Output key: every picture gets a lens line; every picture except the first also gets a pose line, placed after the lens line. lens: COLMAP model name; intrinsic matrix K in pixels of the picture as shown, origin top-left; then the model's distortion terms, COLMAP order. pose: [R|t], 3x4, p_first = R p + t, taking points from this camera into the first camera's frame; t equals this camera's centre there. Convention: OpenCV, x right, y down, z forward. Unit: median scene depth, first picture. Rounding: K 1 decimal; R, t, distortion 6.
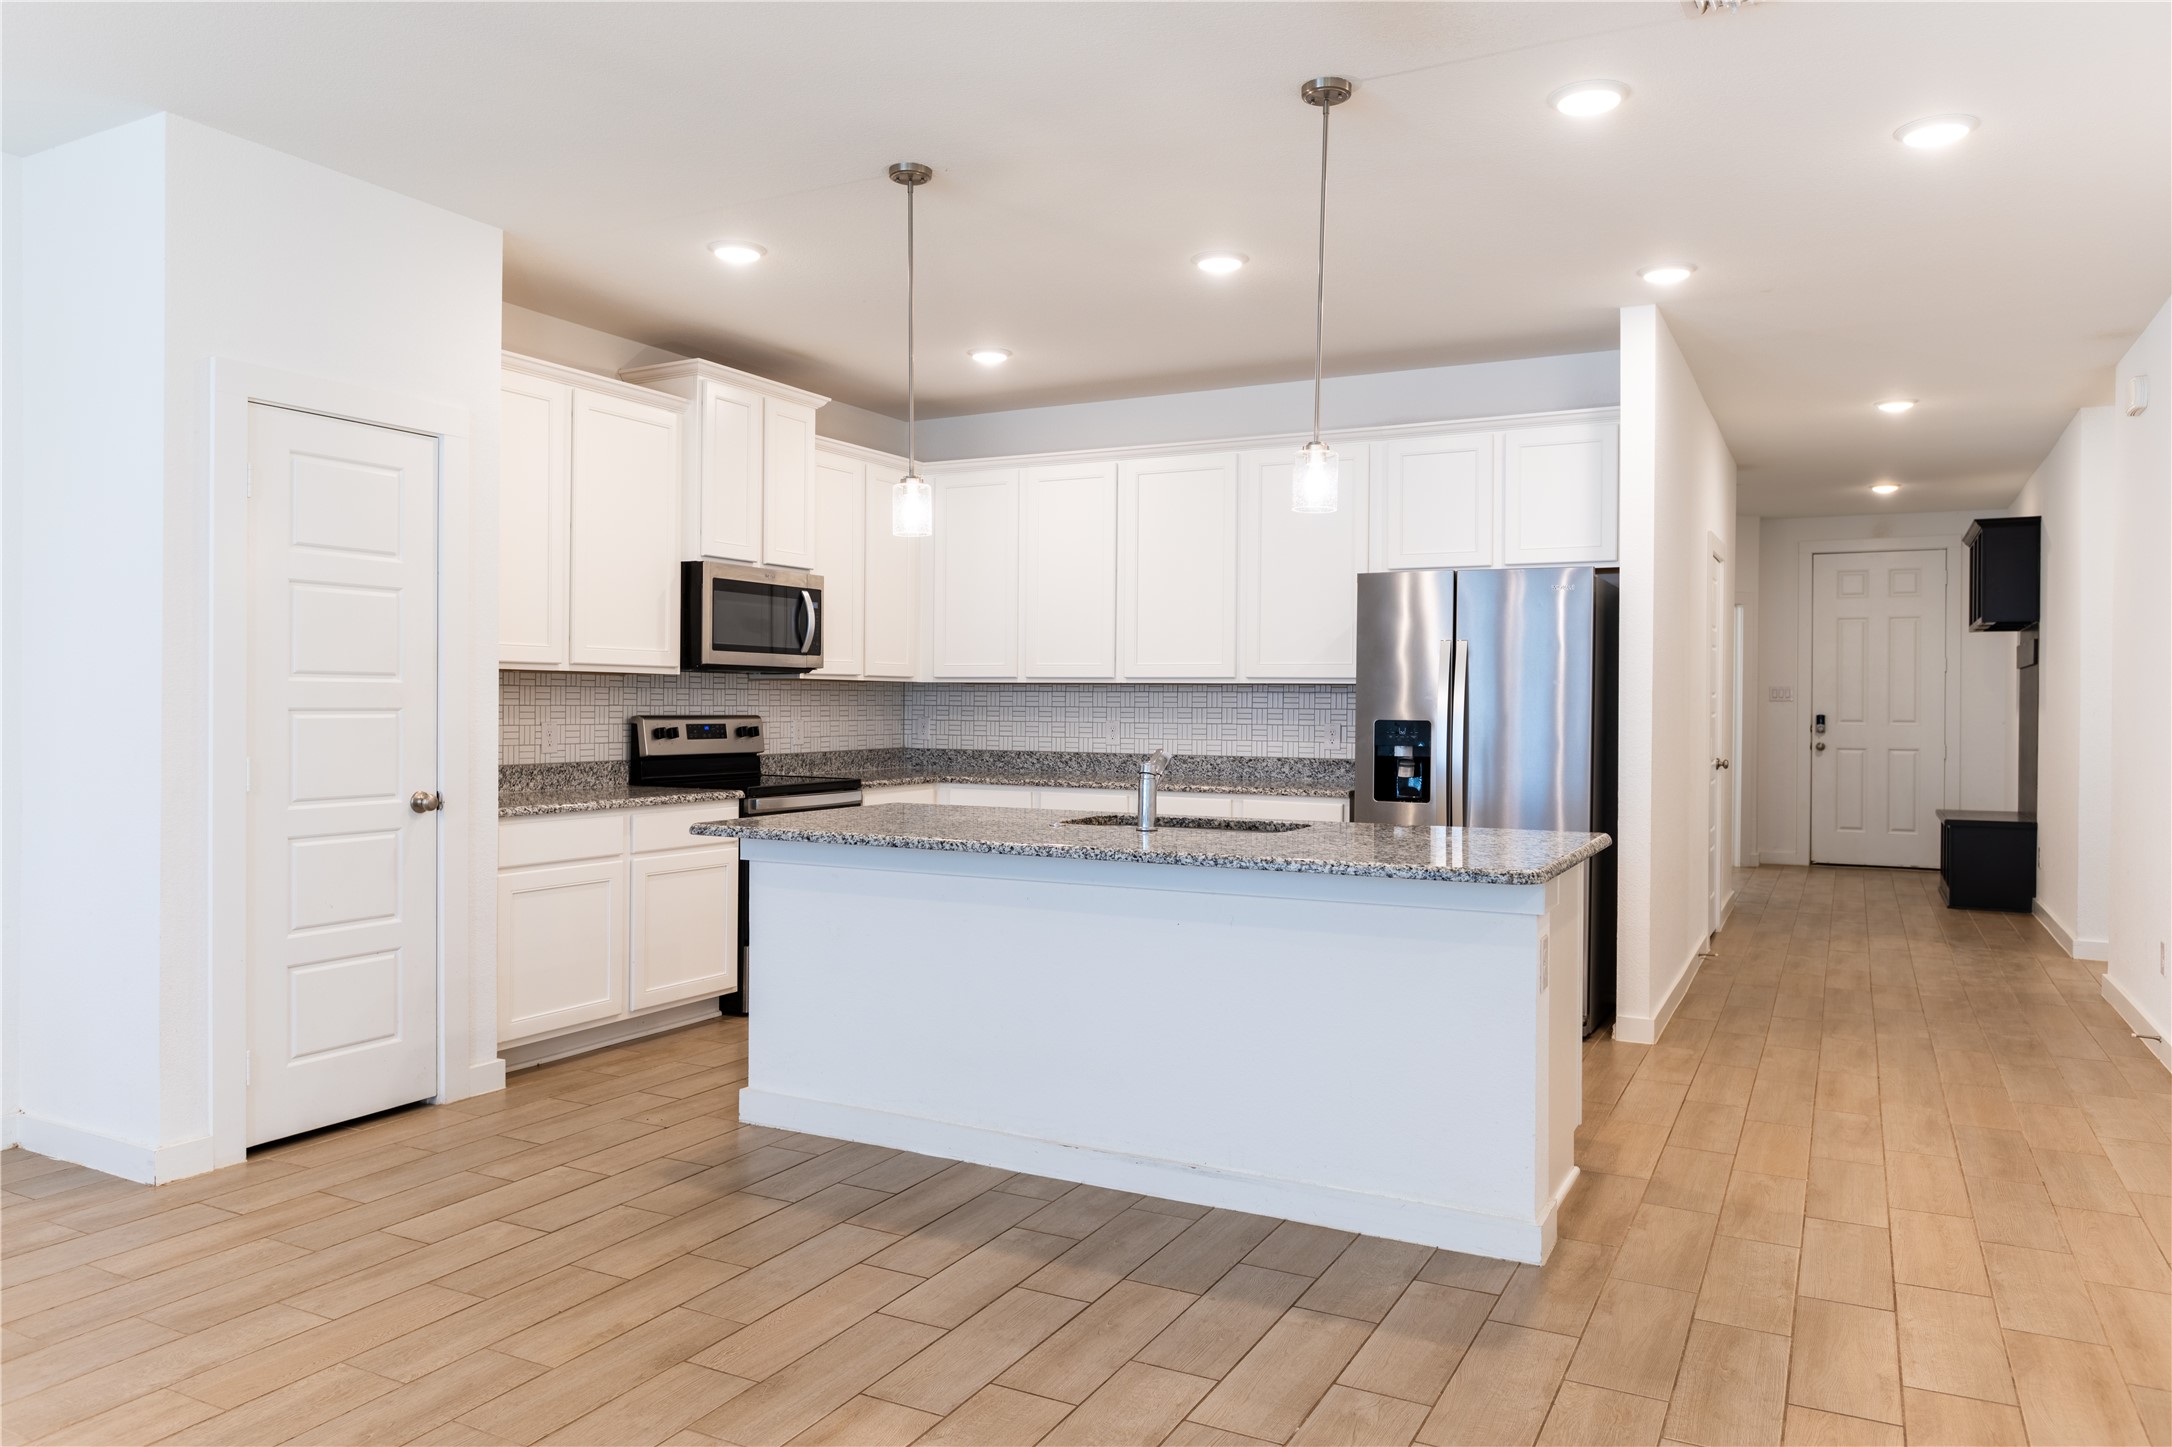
lens RADIAL K [[1469.4, 0, 1084.0], [0, 1469.4, 716.7], [0, 0, 1]] dist [-0.006003, -0.001319]
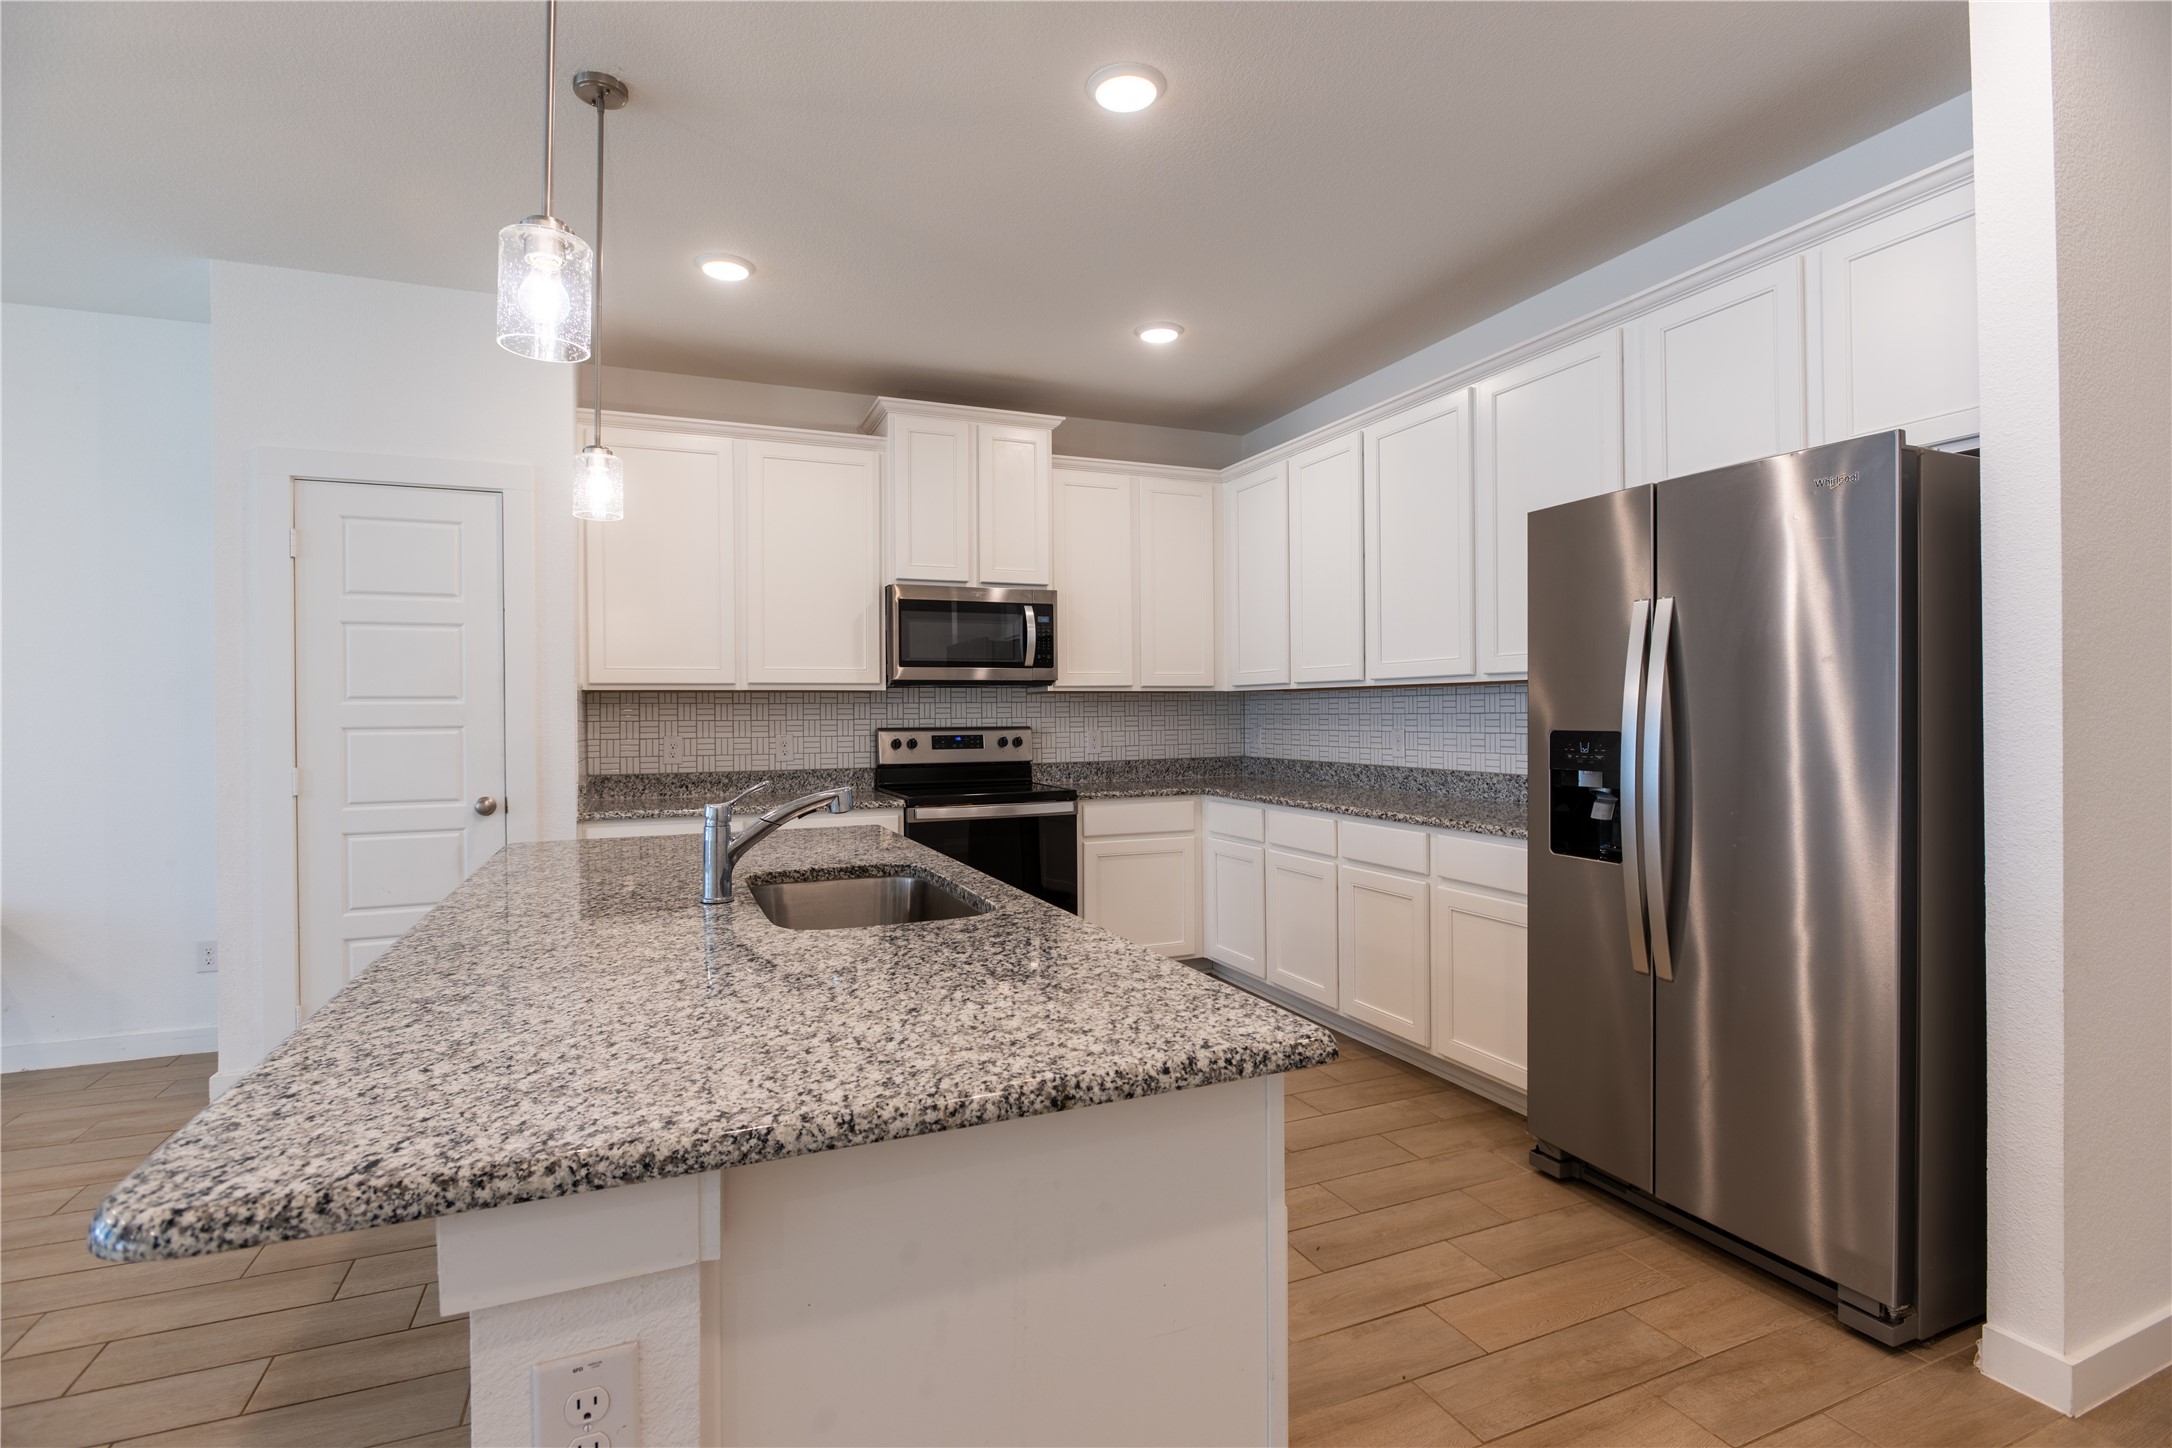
lens RADIAL K [[1027.2, 0, 1083.1], [0, 1027.2, 723.8], [0, 0, 1]] dist [-0.014197, 0.001618]
pose [[0.773908, -0.006536, -0.633264, 0.292378], [0.008209, 0.999966, -0.000288, -0.002280], [0.633245, -0.004975, 0.773936, 0.457181]]
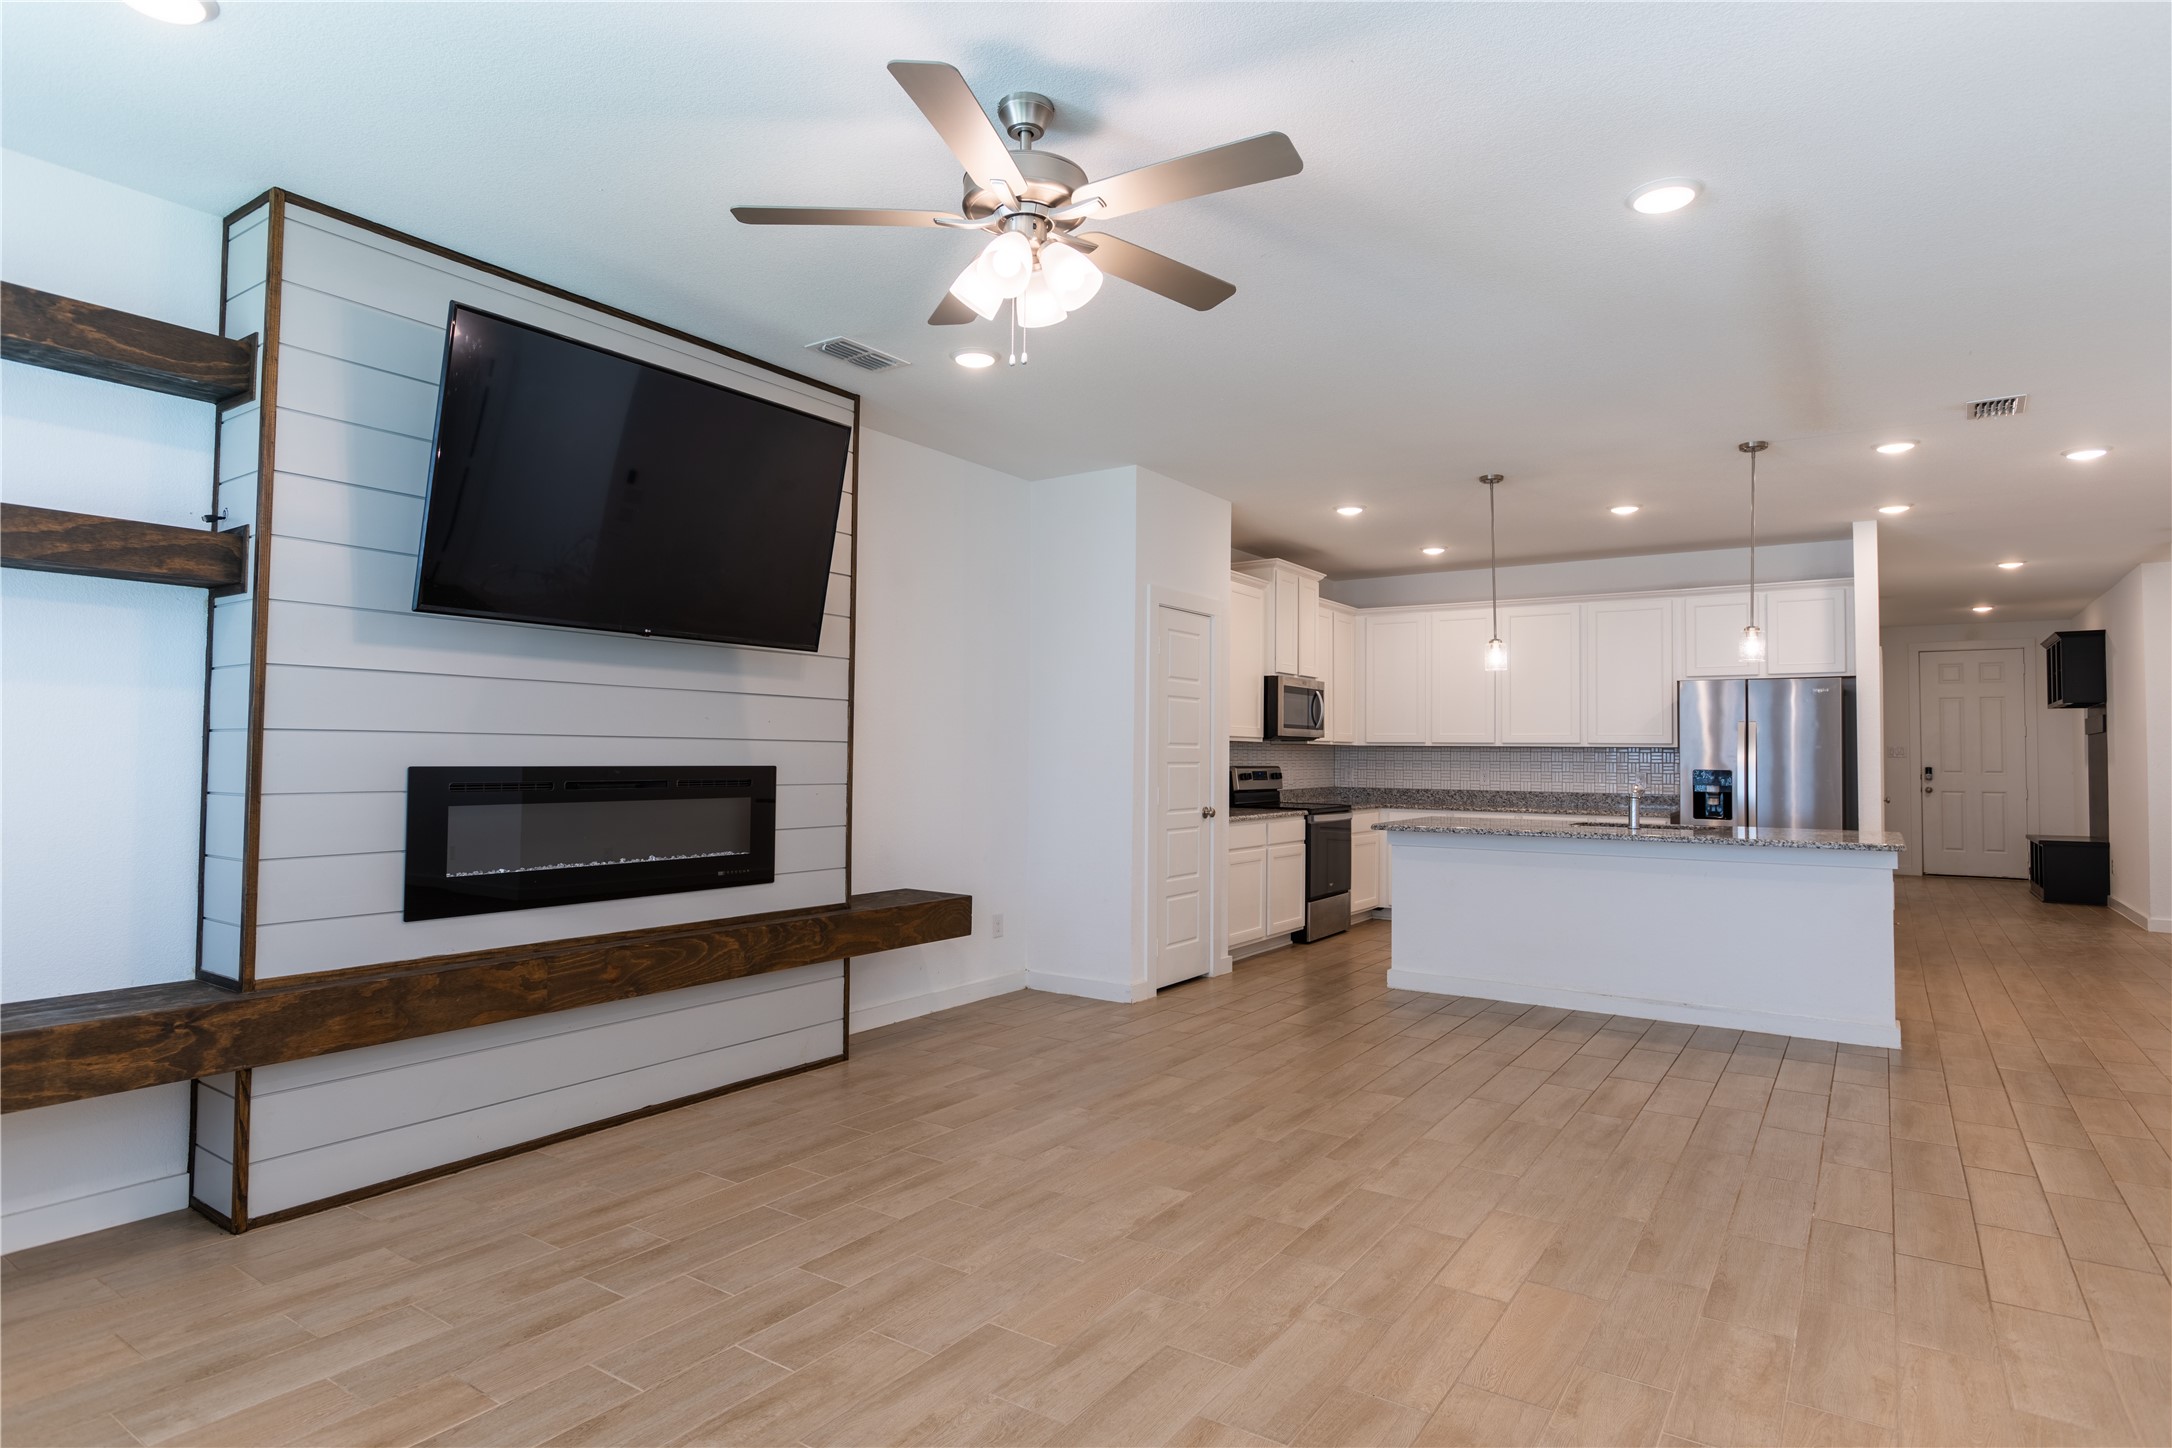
lens RADIAL K [[1173.8, 0, 1086.0], [0, 1173.8, 716.5], [0, 0, 1]] dist [-0.011080, -0.002202]
pose [[0.993515, -0.002851, -0.113663, -0.294830], [-0.002130, 0.999043, -0.043677, 0.001378], [0.113678, 0.043636, 0.992559, -0.340596]]
